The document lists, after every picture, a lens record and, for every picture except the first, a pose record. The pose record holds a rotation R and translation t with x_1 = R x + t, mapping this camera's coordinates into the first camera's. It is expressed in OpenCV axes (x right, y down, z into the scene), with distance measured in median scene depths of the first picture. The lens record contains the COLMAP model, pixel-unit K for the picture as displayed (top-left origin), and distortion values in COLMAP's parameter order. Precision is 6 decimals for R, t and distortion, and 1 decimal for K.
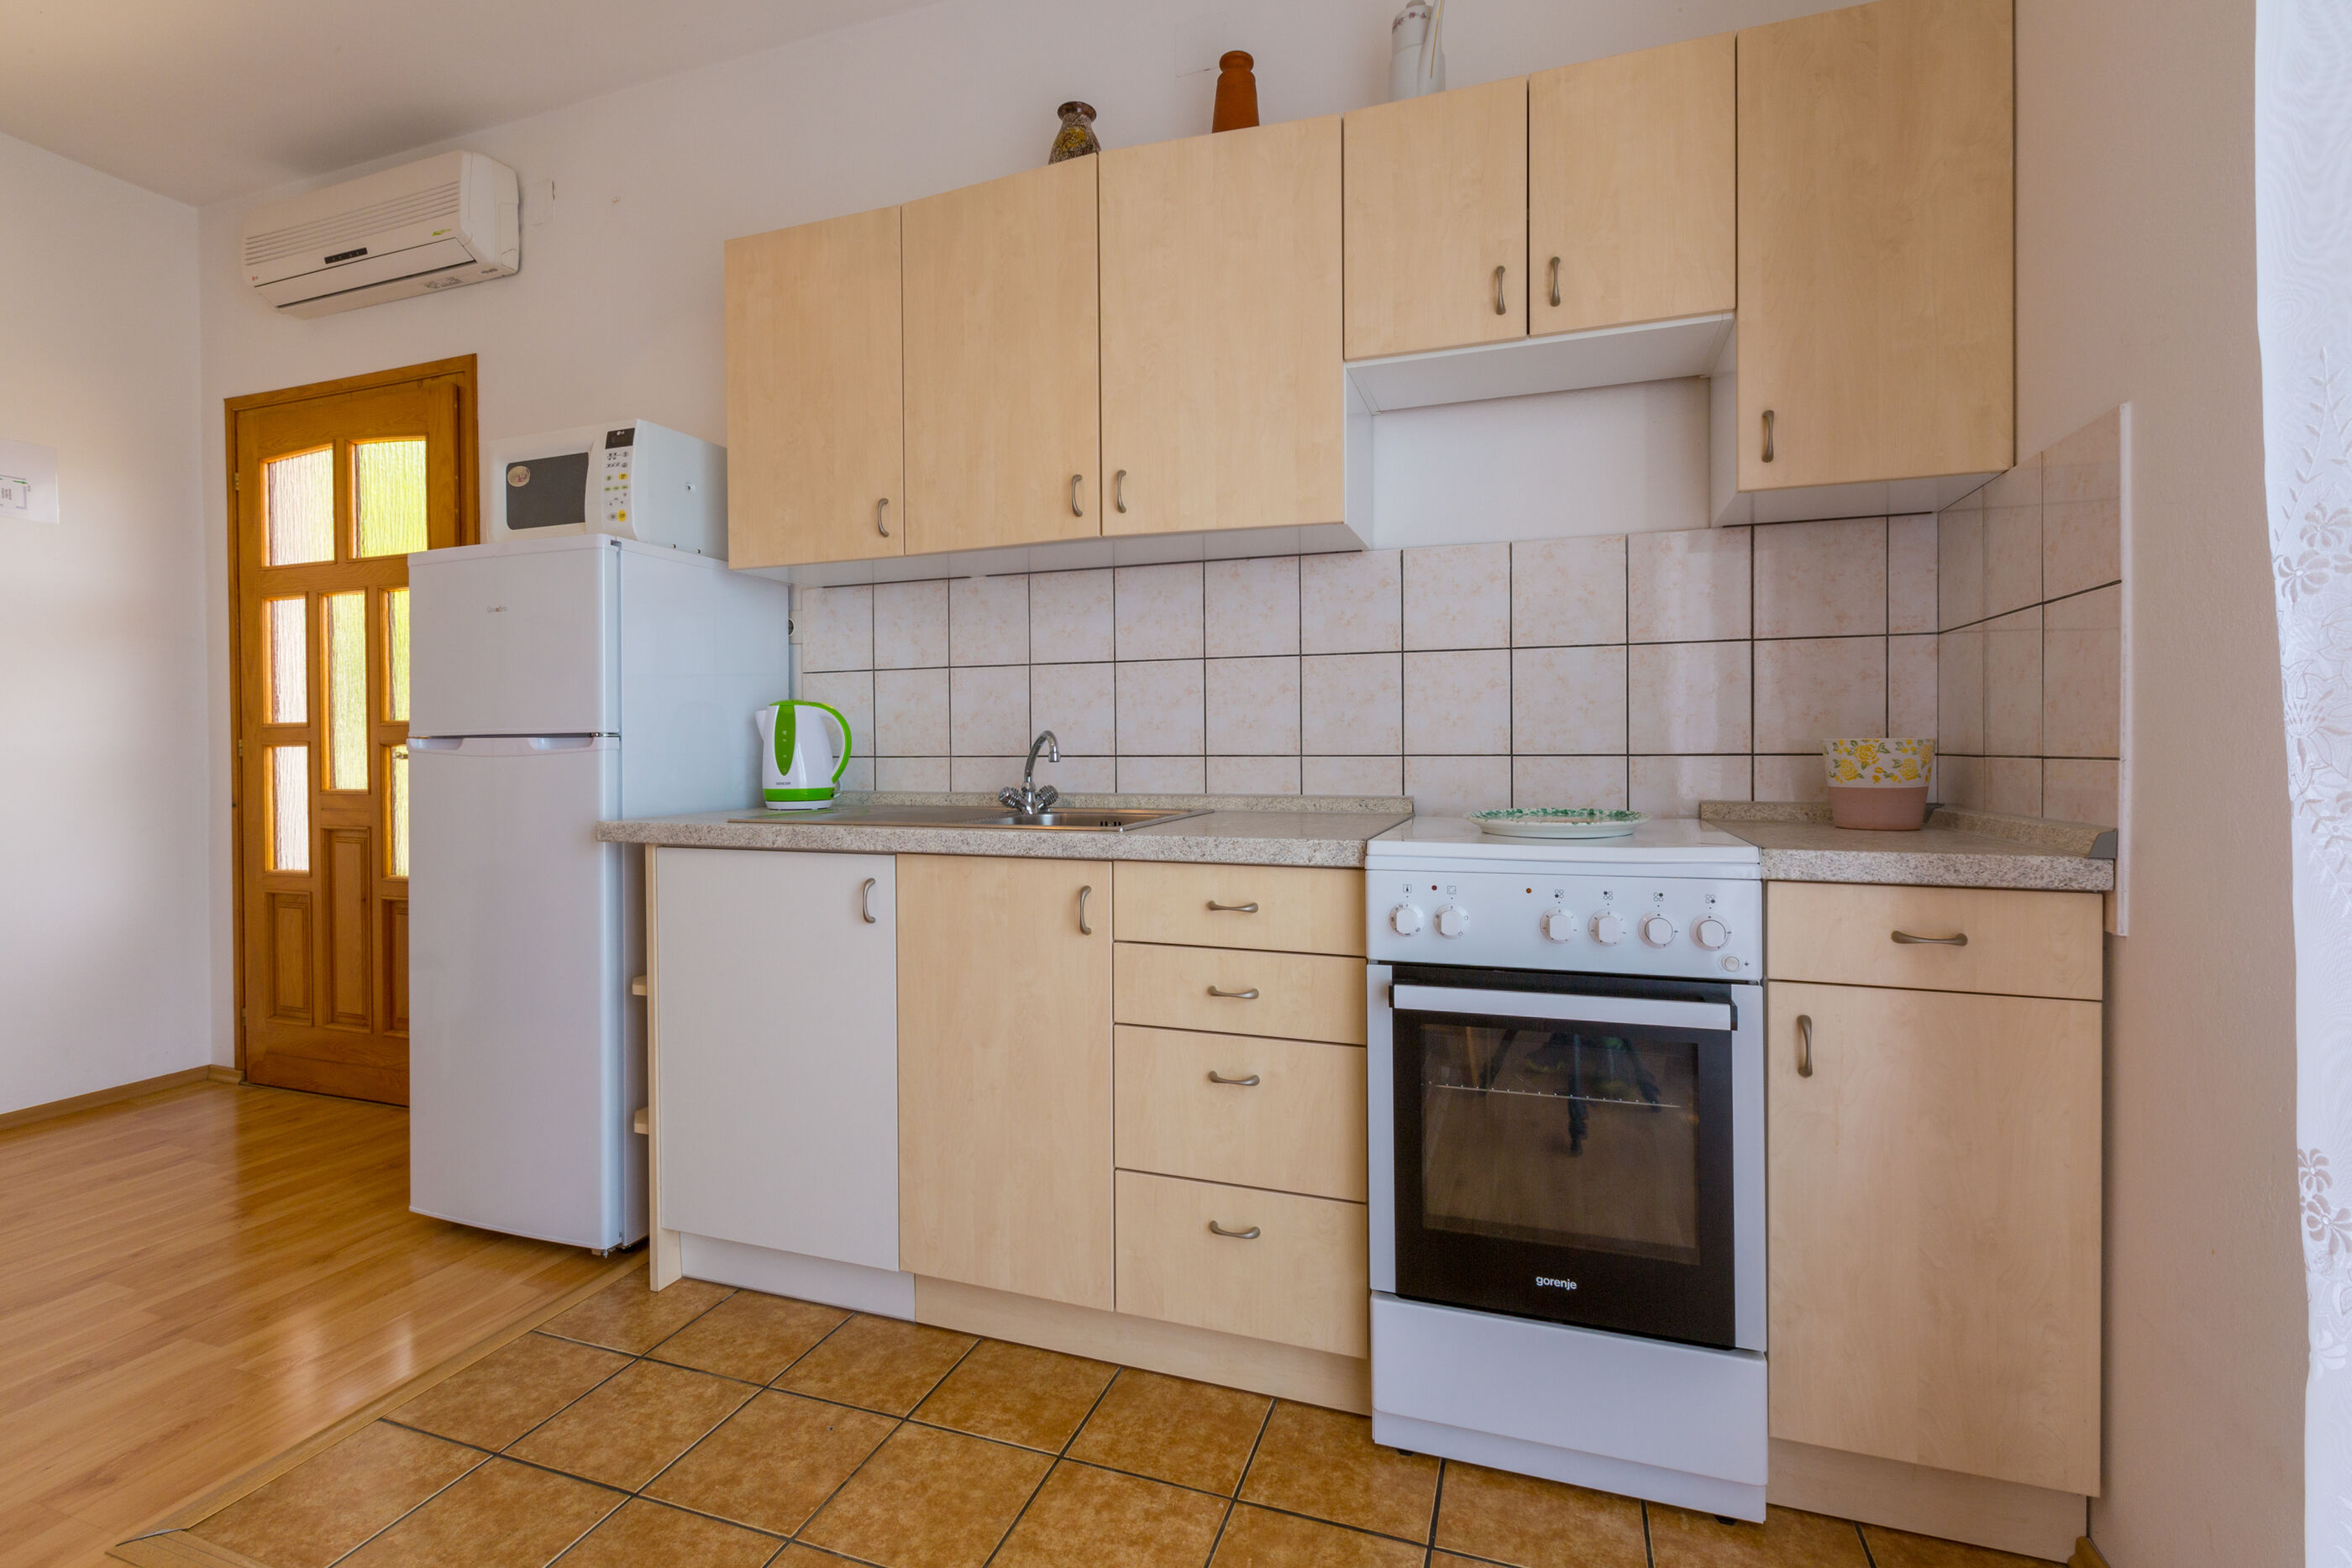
lens RADIAL K [[1085.2, 0, 1150.9], [0, 1085.2, 750.8], [0, 0, 1]] dist [0.002701, 0.001175]
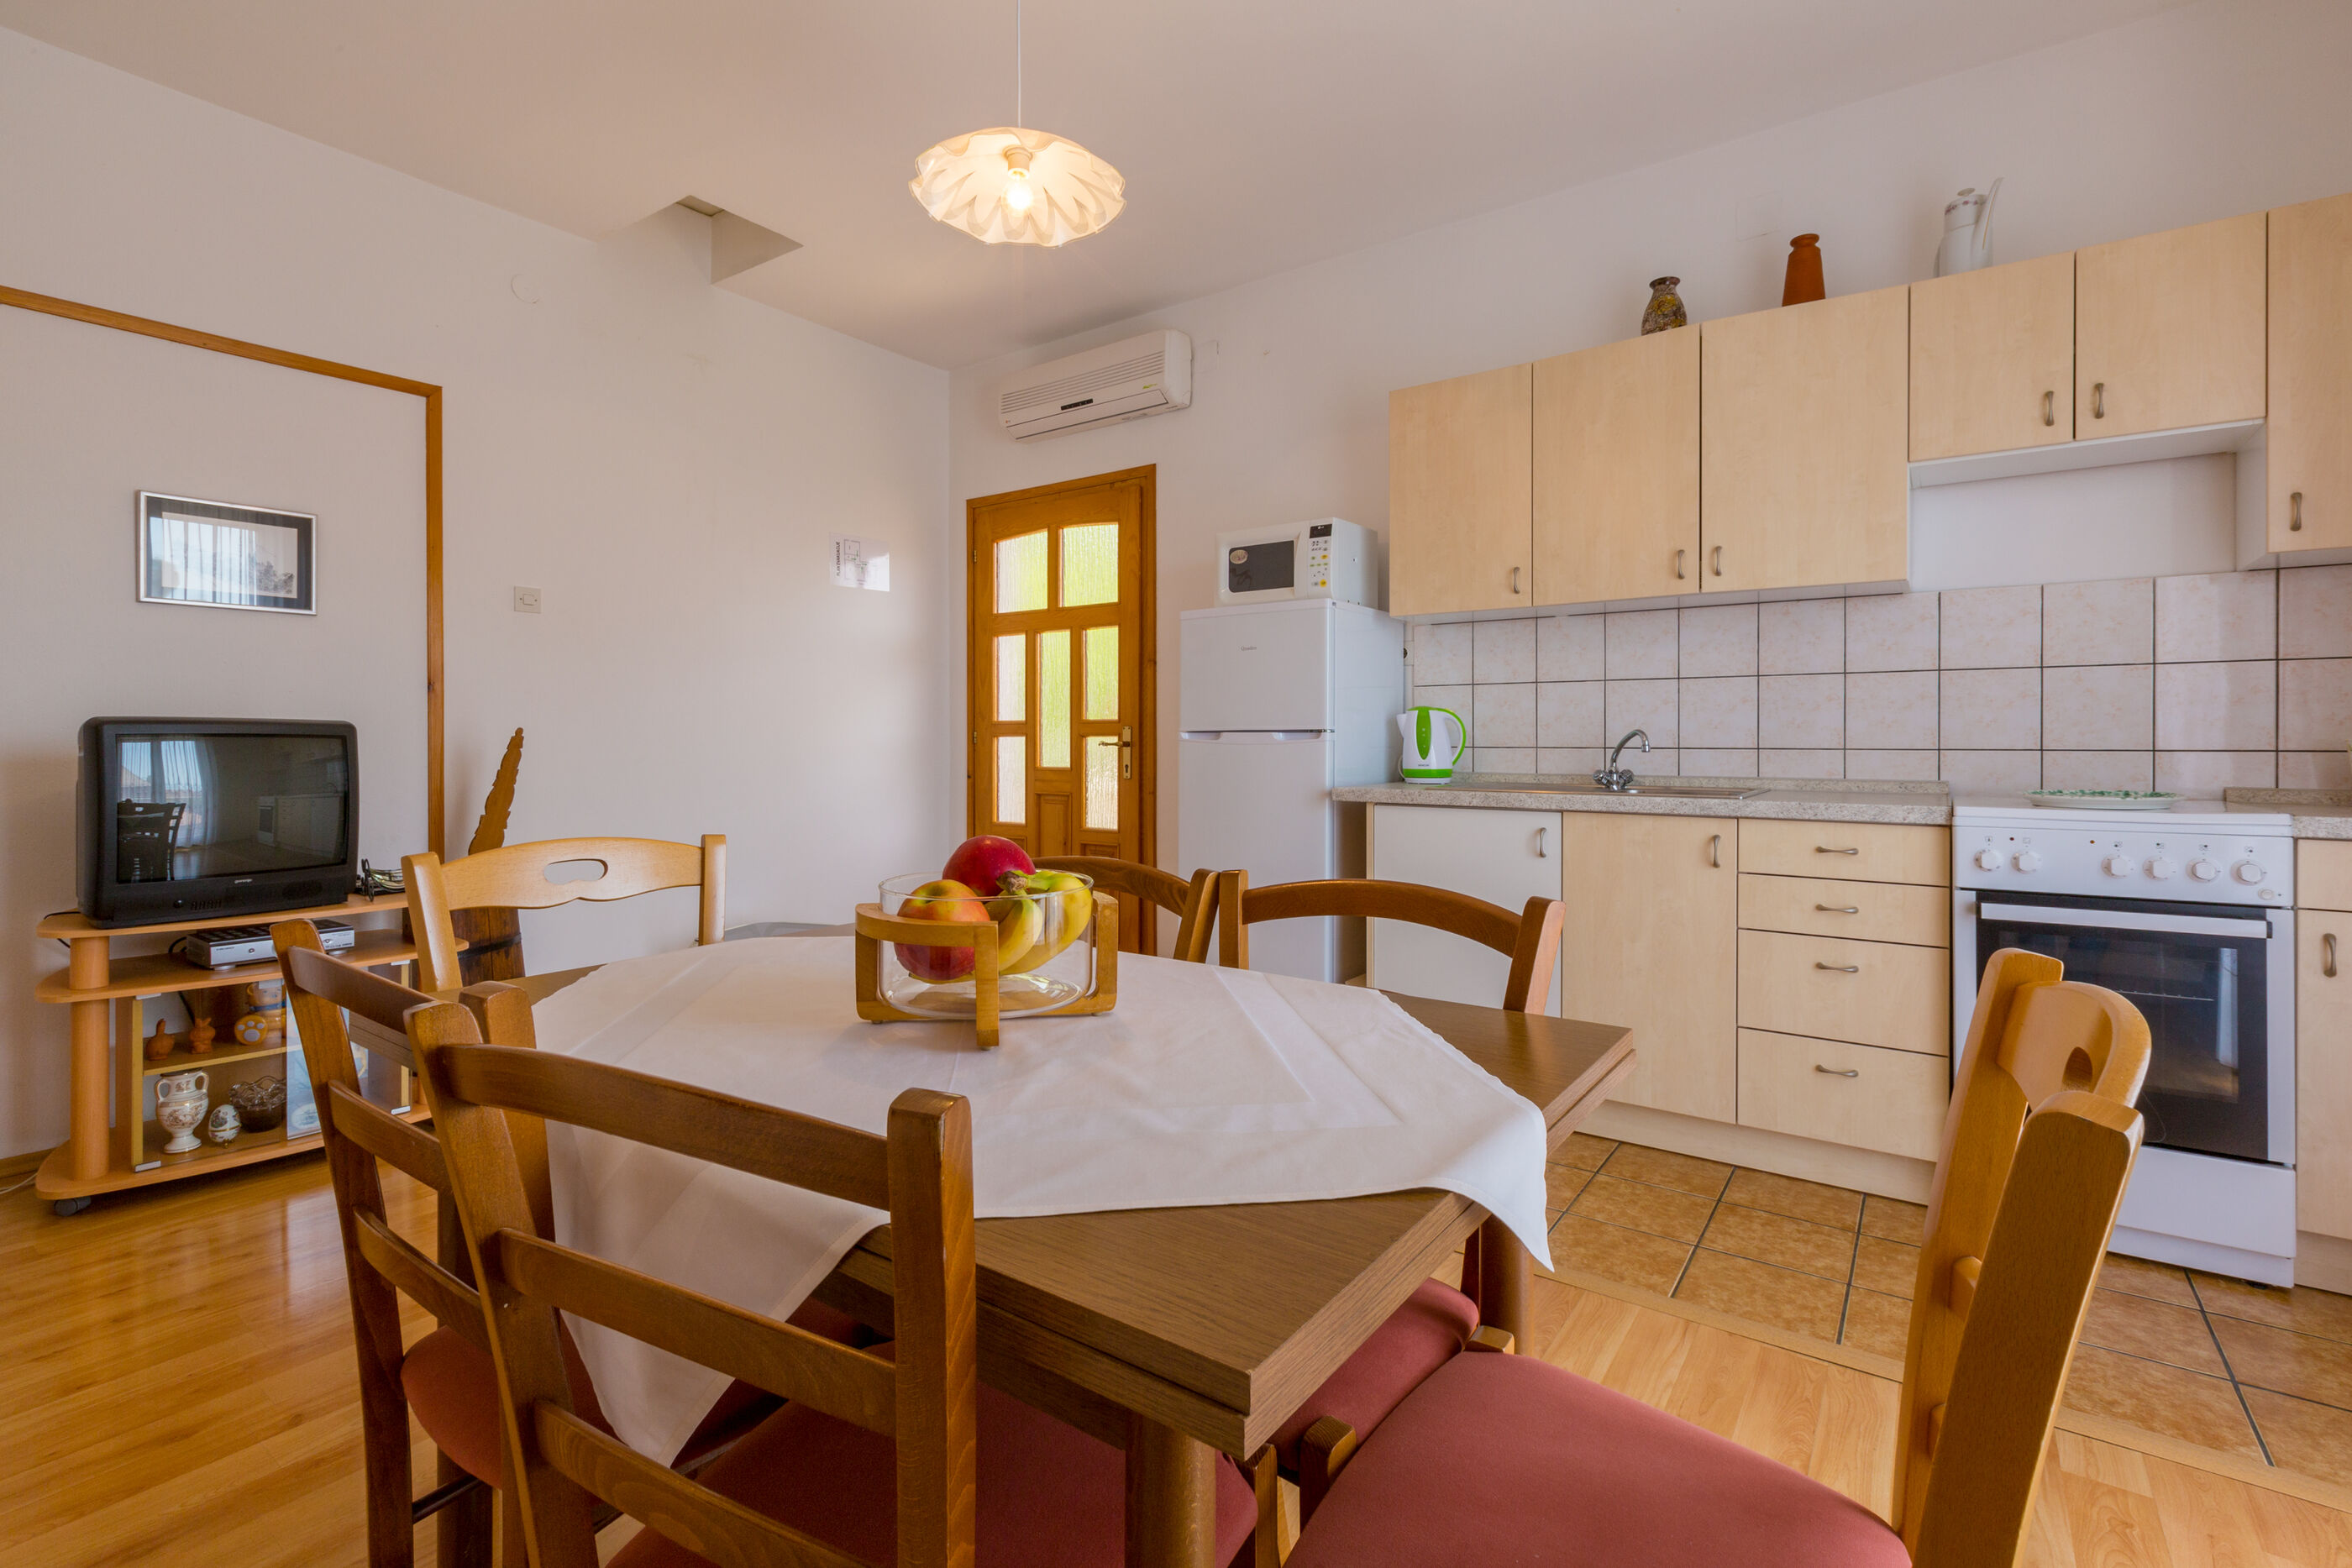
lens RADIAL K [[1066.4, 0, 1166.4], [0, 1066.4, 739.8], [0, 0, 1]] dist [0.002381, -0.001315]
pose [[0.960356, 0.006698, -0.278696, -0.336776], [-0.007729, 0.999967, -0.002601, 0.003599], [0.278669, 0.004652, 0.960376, -0.545977]]
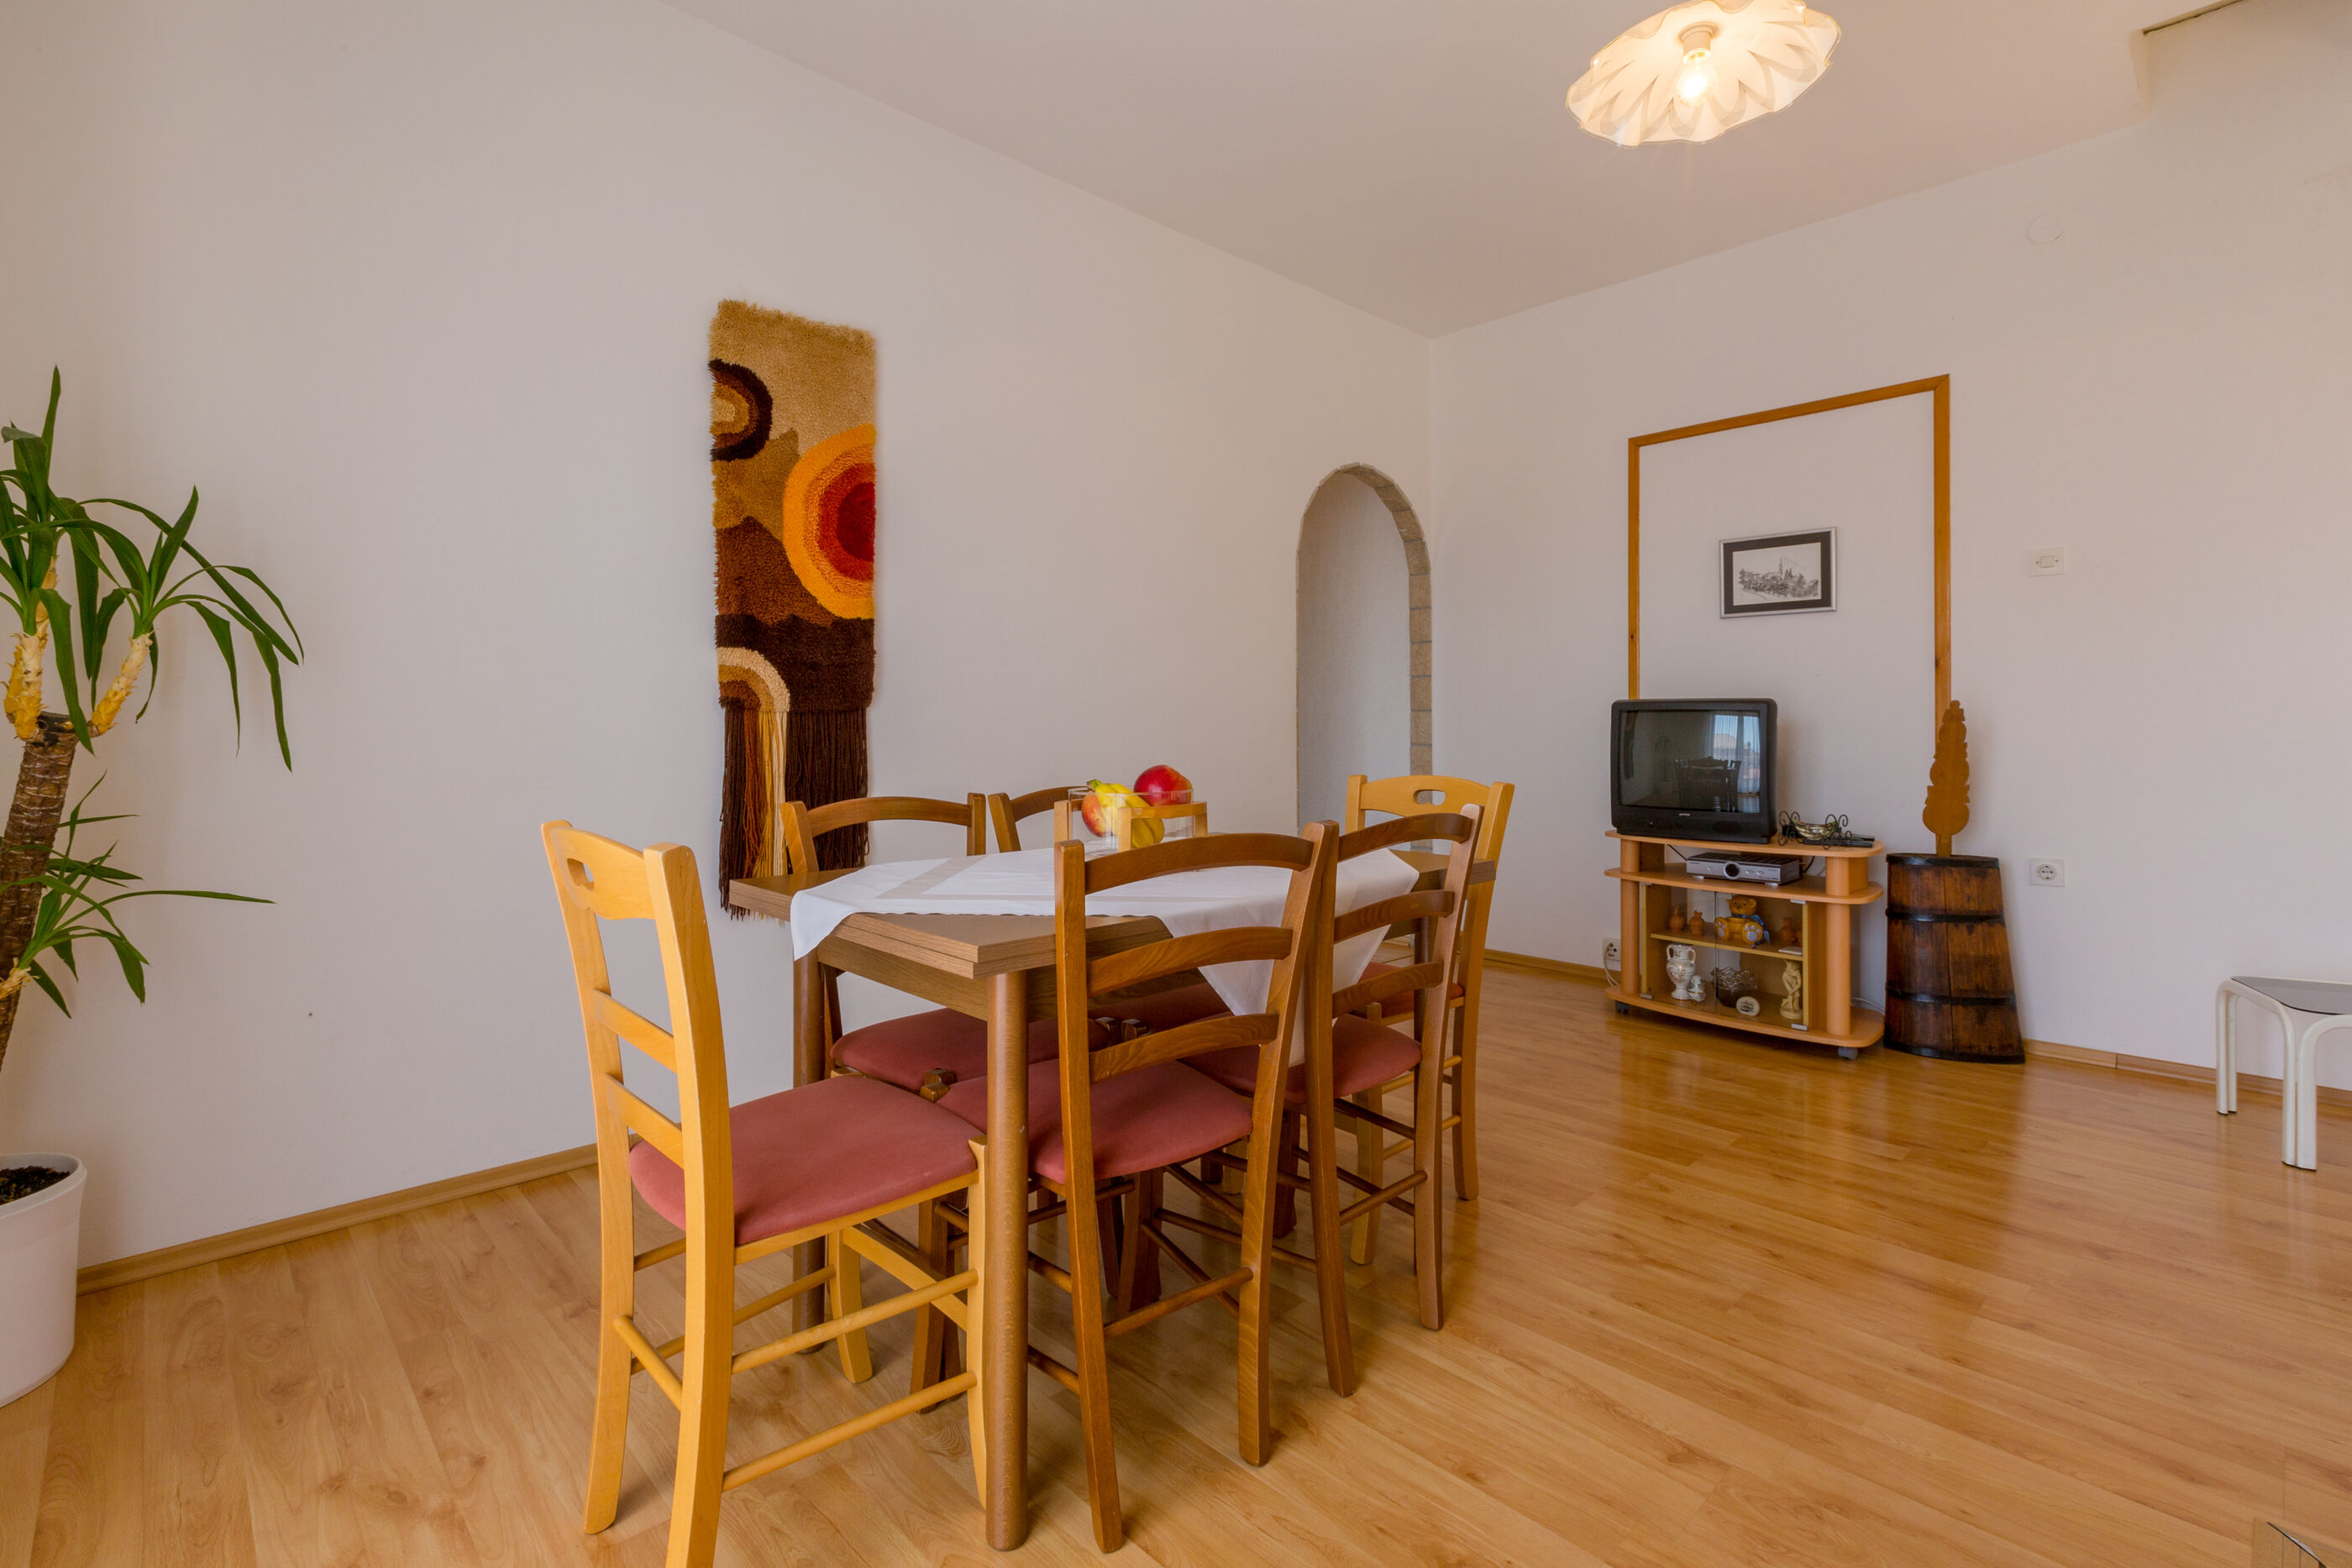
lens RADIAL K [[1092.5, 0, 1161.7], [0, 1092.5, 707.0], [0, 0, 1]] dist [0.007688, 0.000590]
pose [[-0.443887, -0.006953, -0.896056, 0.289084], [-0.001836, 0.999975, -0.006850, 0.011670], [0.896081, -0.001396, -0.443888, 0.412189]]
